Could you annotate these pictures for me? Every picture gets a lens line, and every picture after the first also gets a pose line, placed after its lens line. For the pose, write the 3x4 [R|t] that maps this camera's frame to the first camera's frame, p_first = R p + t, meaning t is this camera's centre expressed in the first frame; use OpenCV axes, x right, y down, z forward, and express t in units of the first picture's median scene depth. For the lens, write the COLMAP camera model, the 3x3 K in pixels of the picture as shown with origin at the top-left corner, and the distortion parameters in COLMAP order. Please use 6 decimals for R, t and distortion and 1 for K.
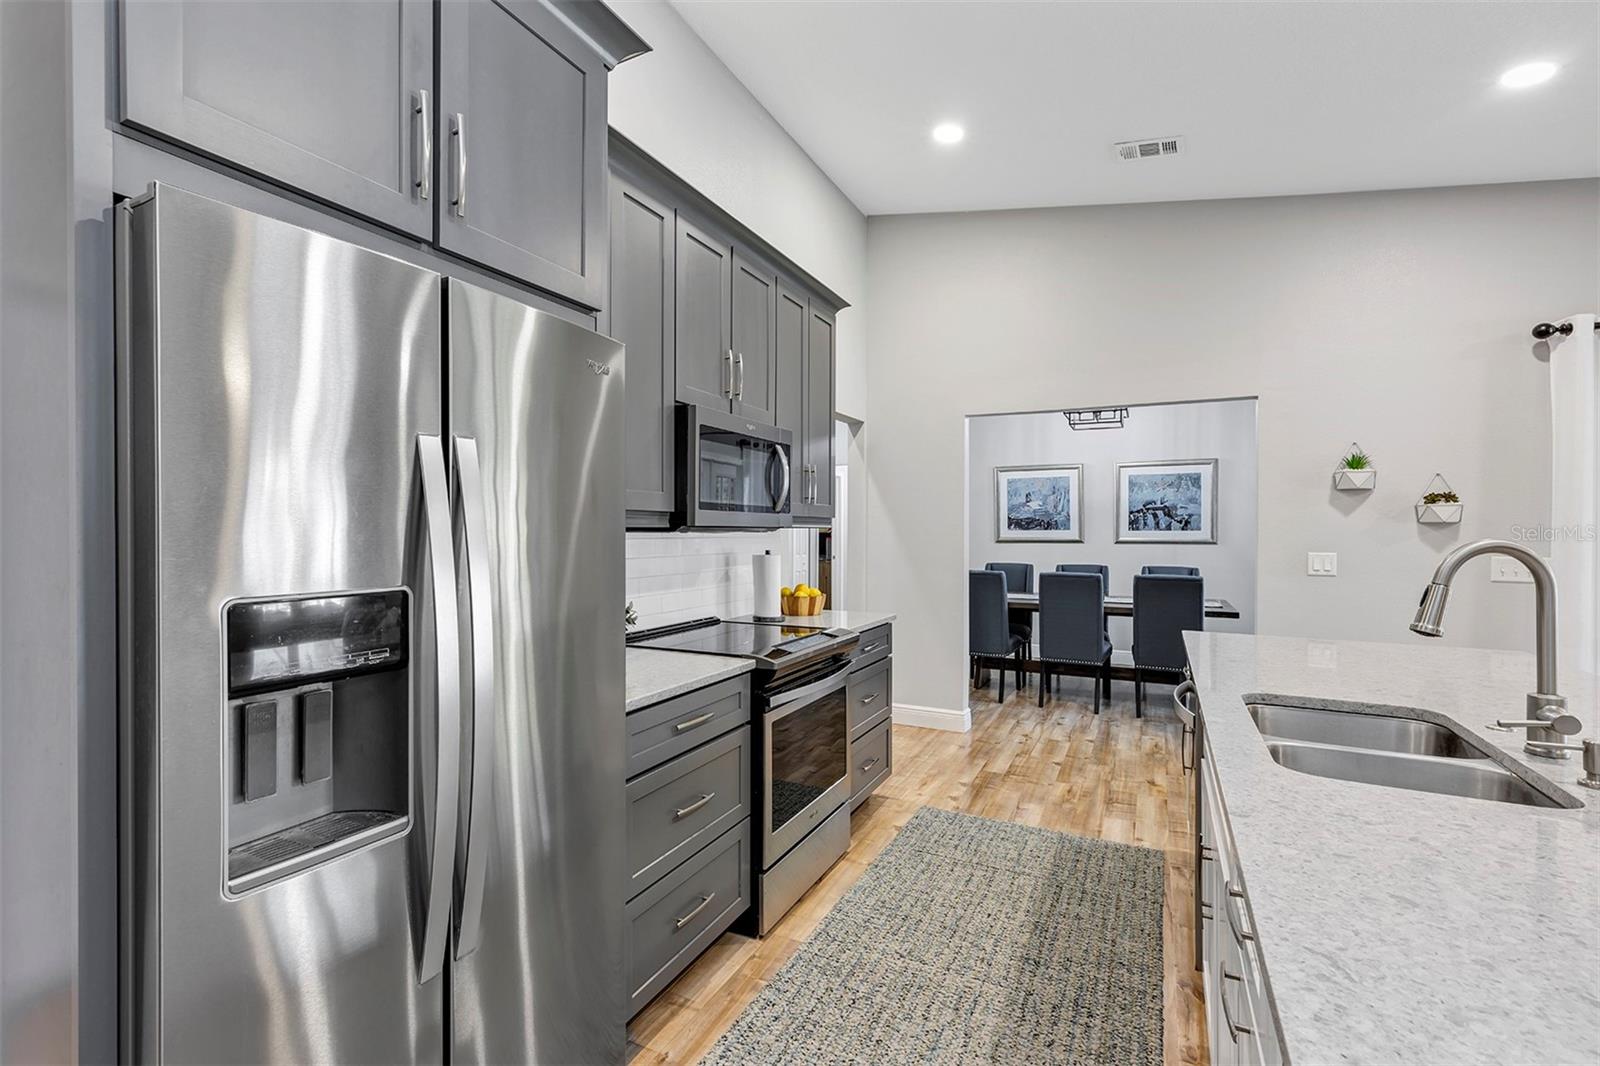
lens RADIAL K [[732.7, 0, 763.2], [0, 732.7, 535.0], [0, 0, 1]] dist [0.000880, -0.000129]
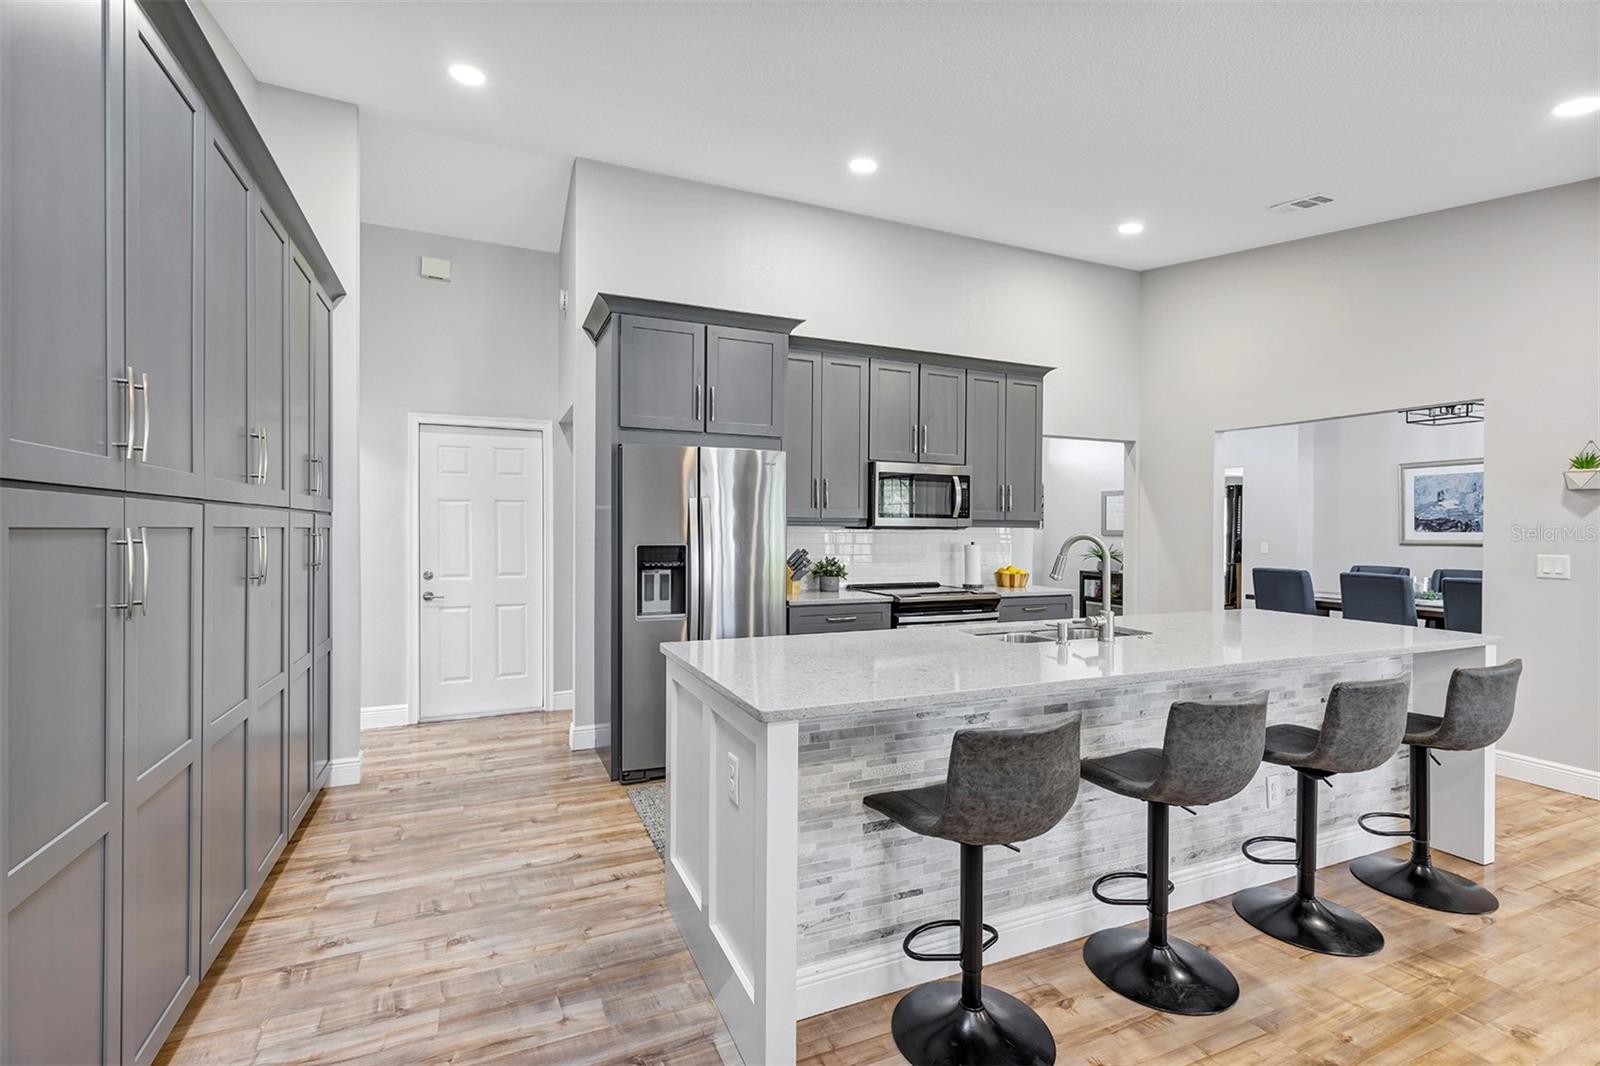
lens RADIAL K [[703.3, 0, 800.0], [0, 703.3, 533.0], [0, 0, 1]] dist [0.000446, 0.000115]
pose [[0.792670, 0.008213, -0.609595, 0.550440], [-0.009997, 0.999950, 0.000474, 0.004310], [0.609569, 0.005719, 0.792713, -0.355846]]
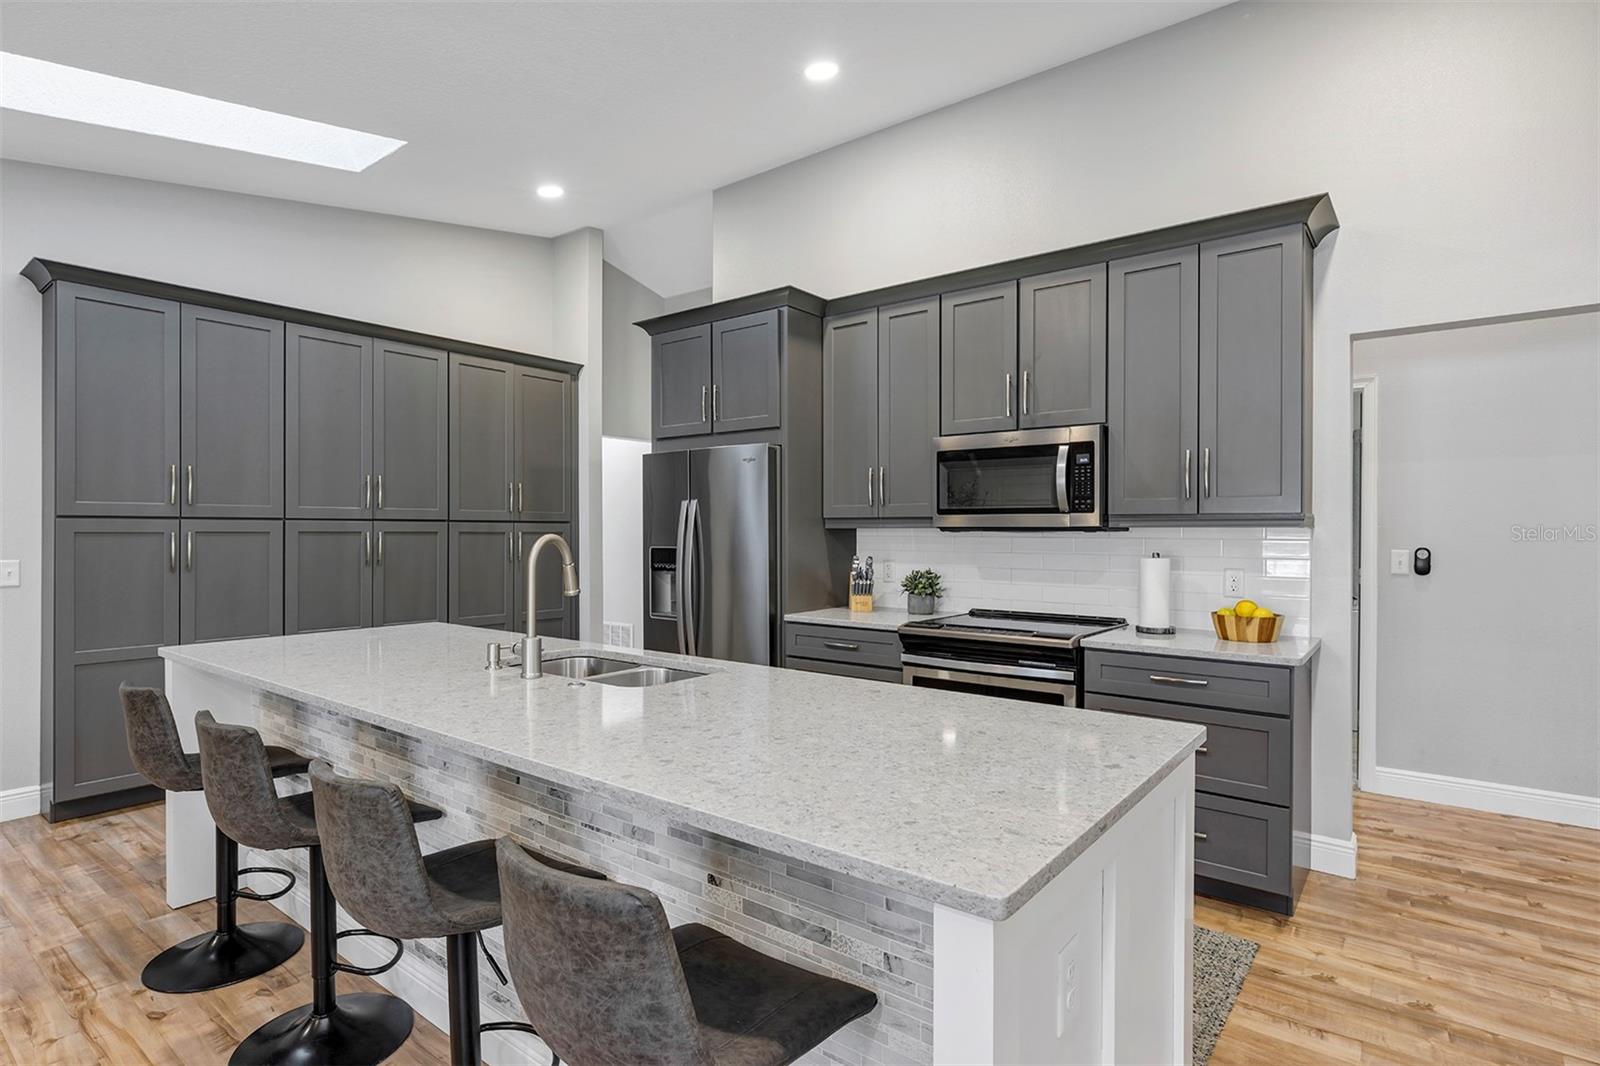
lens RADIAL K [[821.1, 0, 774.4], [0, 821.1, 529.7], [0, 0, 1]] dist [0.004948, 0.002234]
pose [[-0.186385, 0.006664, -0.982454, 0.937555], [-0.002101, 0.999972, 0.007182, -0.011767], [0.982474, 0.003403, -0.186366, 0.635906]]
